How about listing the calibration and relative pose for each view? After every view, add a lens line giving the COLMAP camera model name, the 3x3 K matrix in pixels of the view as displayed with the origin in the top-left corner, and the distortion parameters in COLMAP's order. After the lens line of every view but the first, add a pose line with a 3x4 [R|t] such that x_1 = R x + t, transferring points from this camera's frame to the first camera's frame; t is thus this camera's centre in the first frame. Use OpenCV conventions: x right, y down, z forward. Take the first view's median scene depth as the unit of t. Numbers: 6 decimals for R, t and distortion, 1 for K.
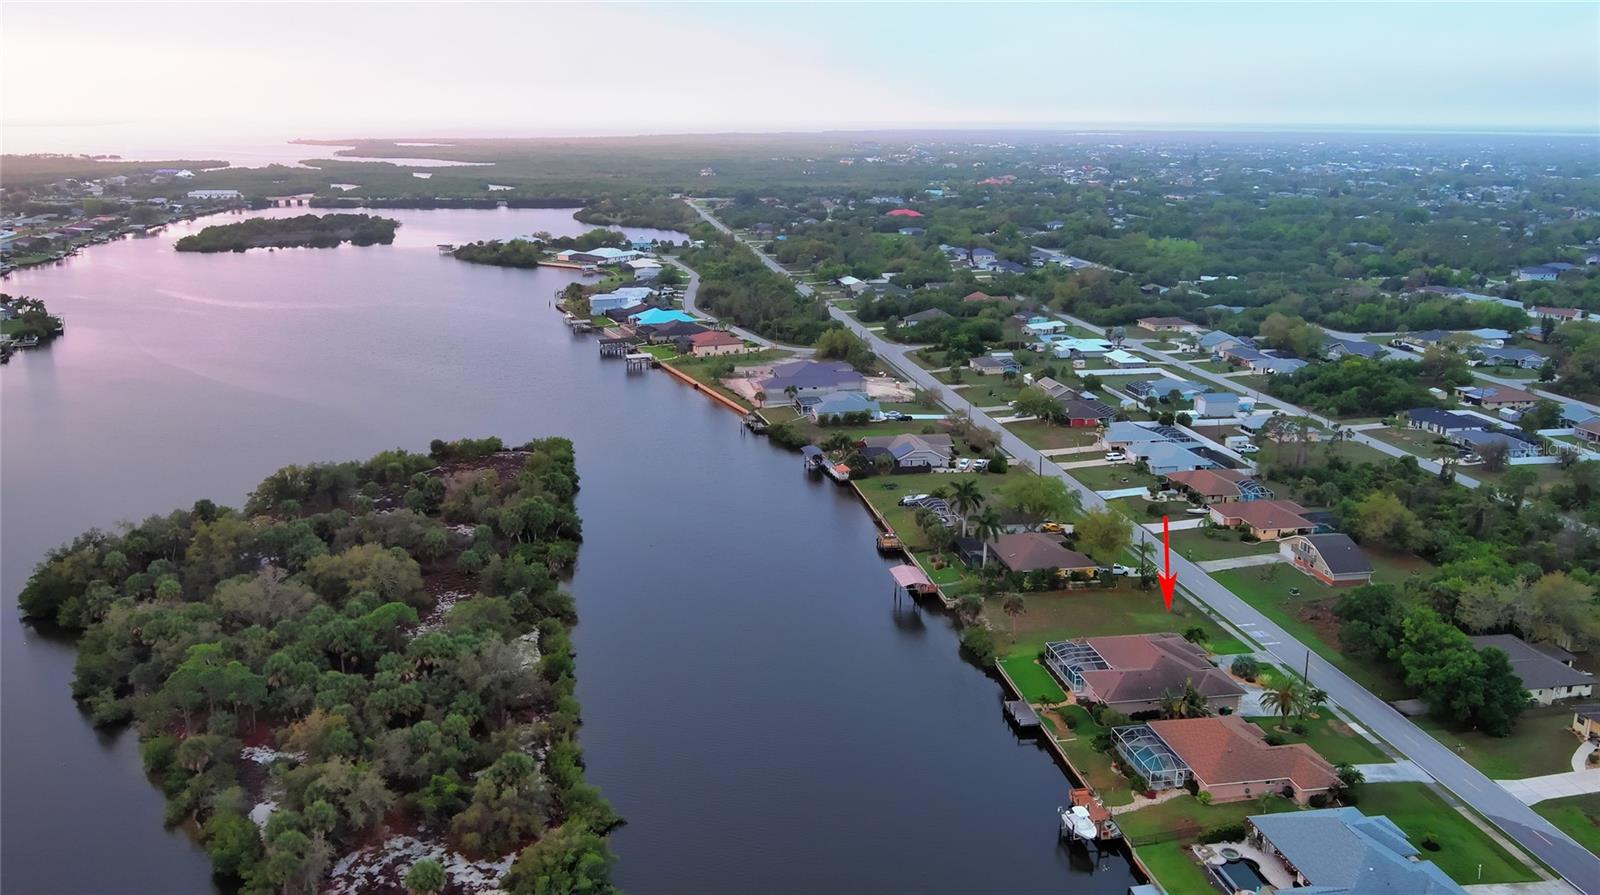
lens RADIAL K [[1251.2, 0, 800.8], [0, 1251.2, 444.3], [0, 0, 1]] dist [0.021299, -0.039711]
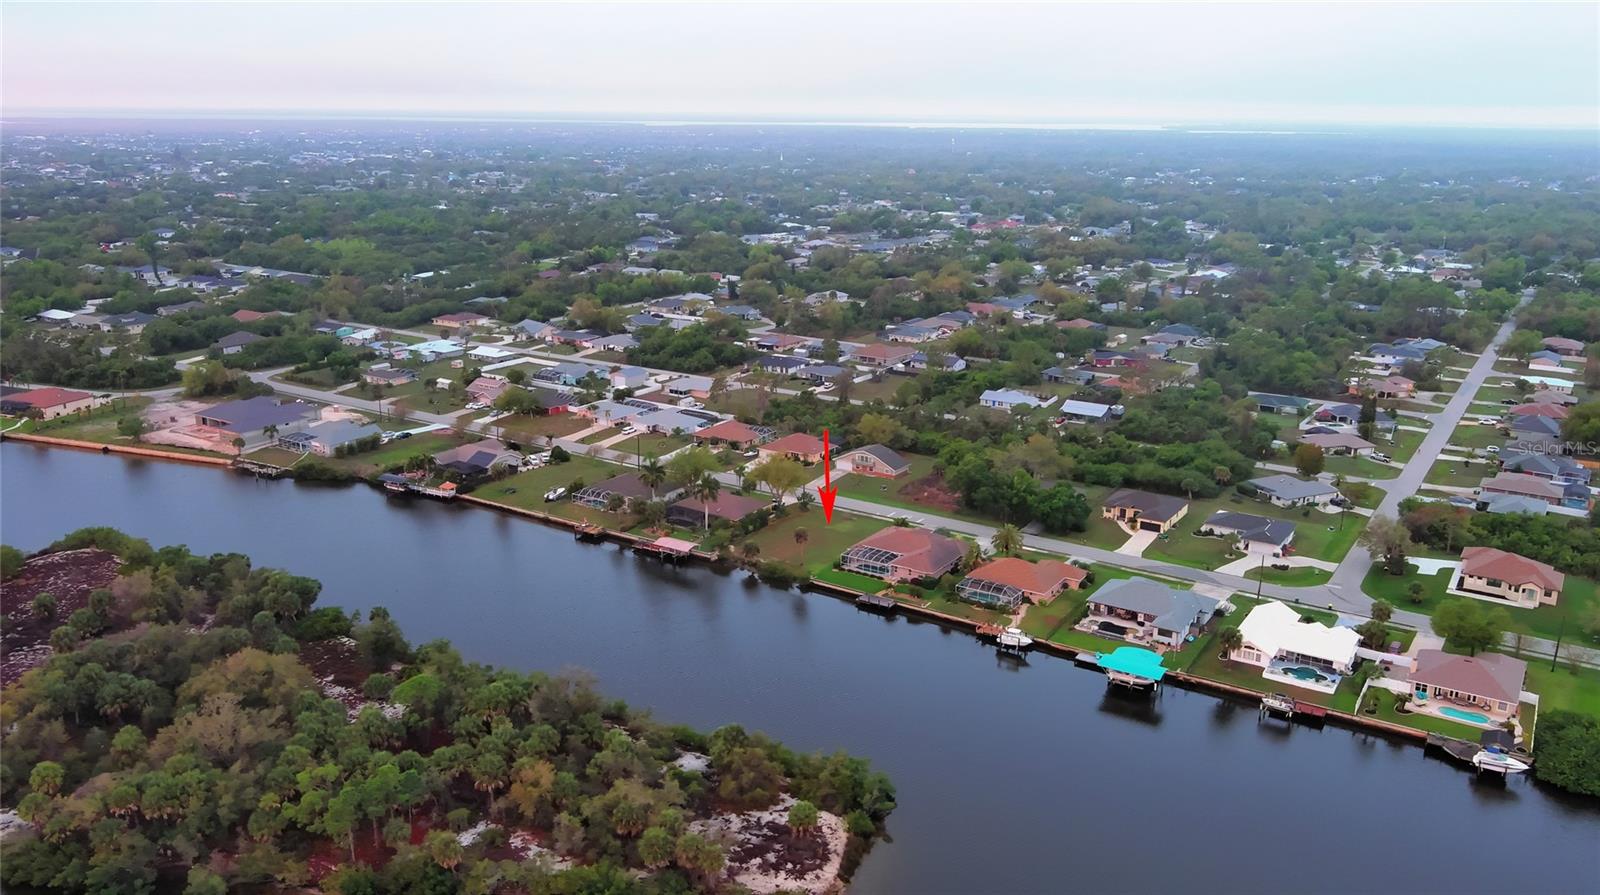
lens RADIAL K [[1251.2, 0, 805.0], [0, 1251.2, 451.6], [0, 0, 1]] dist [0.021299, -0.039711]
pose [[0.683754, -0.191382, 0.704169, -0.543070], [0.178891, 0.979510, 0.092510, -0.057425], [-0.707445, 0.062716, 0.703980, 0.058290]]
